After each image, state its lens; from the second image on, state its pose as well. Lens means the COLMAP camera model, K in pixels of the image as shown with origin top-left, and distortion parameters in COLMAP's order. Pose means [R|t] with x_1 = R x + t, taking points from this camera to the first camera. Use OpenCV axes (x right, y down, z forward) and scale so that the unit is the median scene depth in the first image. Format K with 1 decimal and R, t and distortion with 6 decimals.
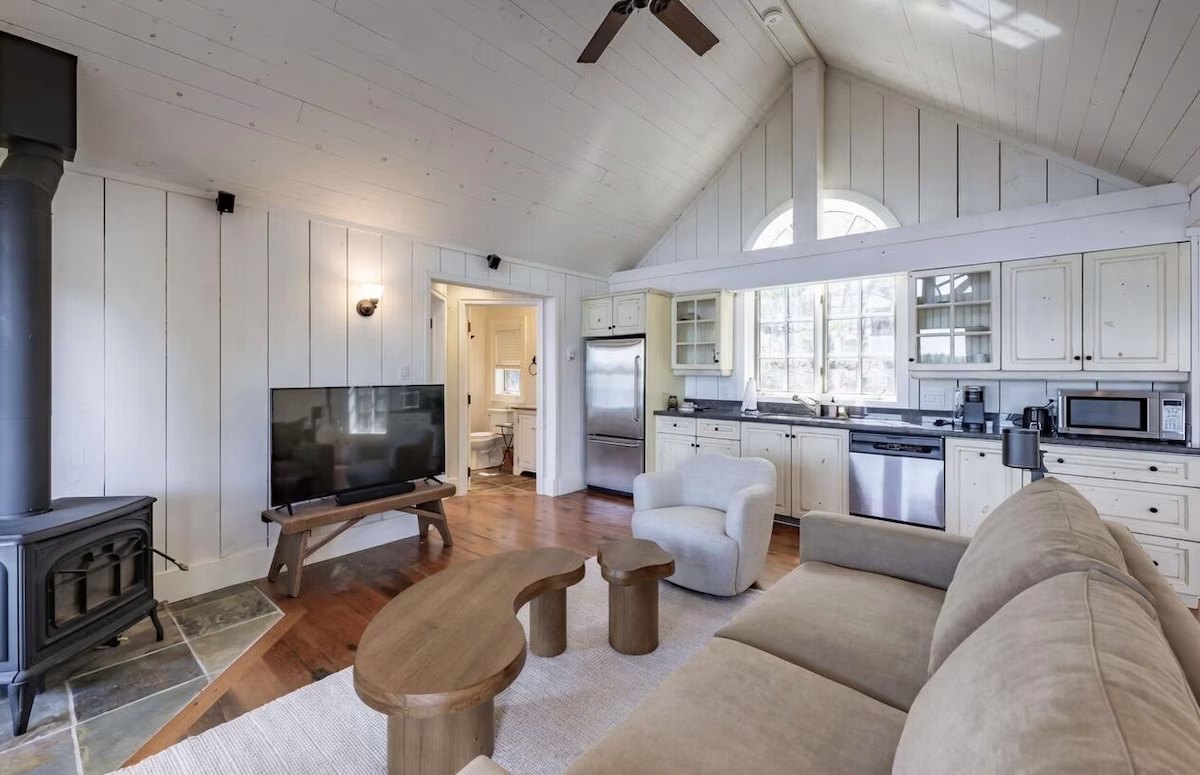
lens RADIAL K [[490.0, 0, 597.0], [0, 490.0, 377.0], [0, 0, 1]] dist [-0.001018, -0.000066]
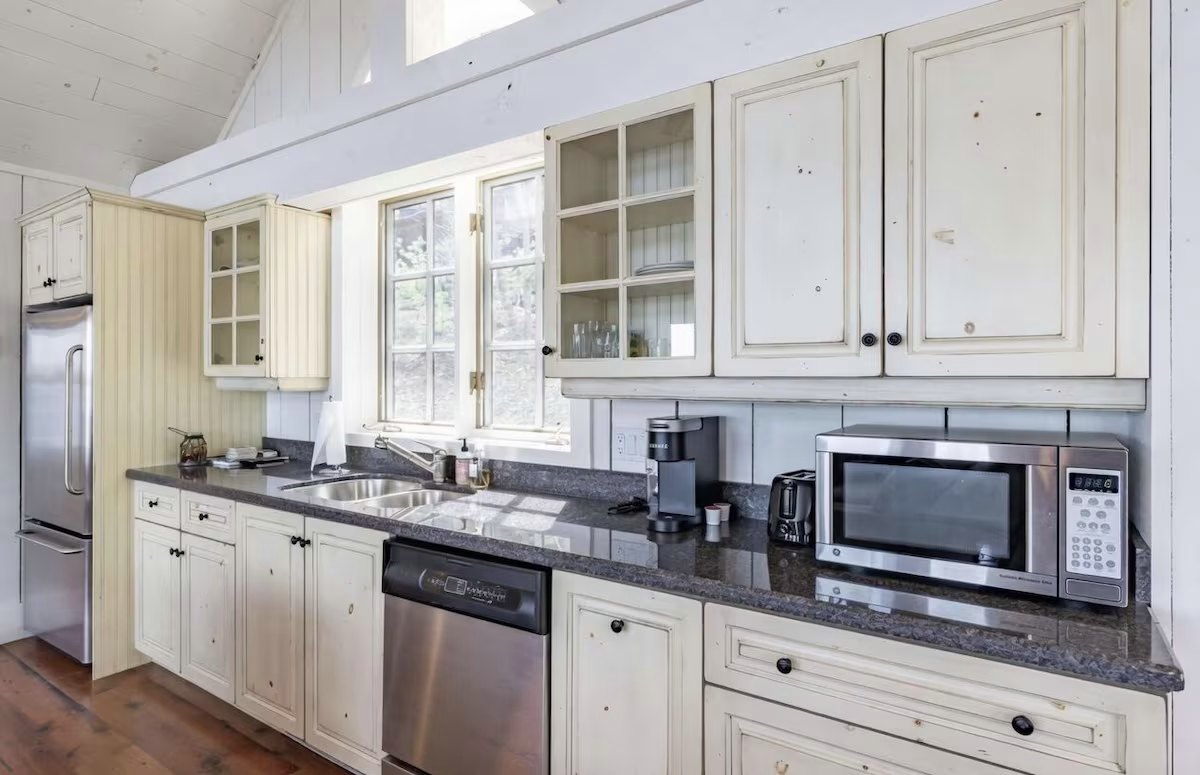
lens RADIAL K [[649.3, 0, 602.2], [0, 649.3, 385.4], [0, 0, 1]] dist [0.004358, 0.000174]
pose [[0.993065, -0.003412, 0.117520, 0.719102], [0.003993, 0.999981, -0.004713, -0.005219], [-0.117501, 0.005150, 0.993059, 0.552163]]
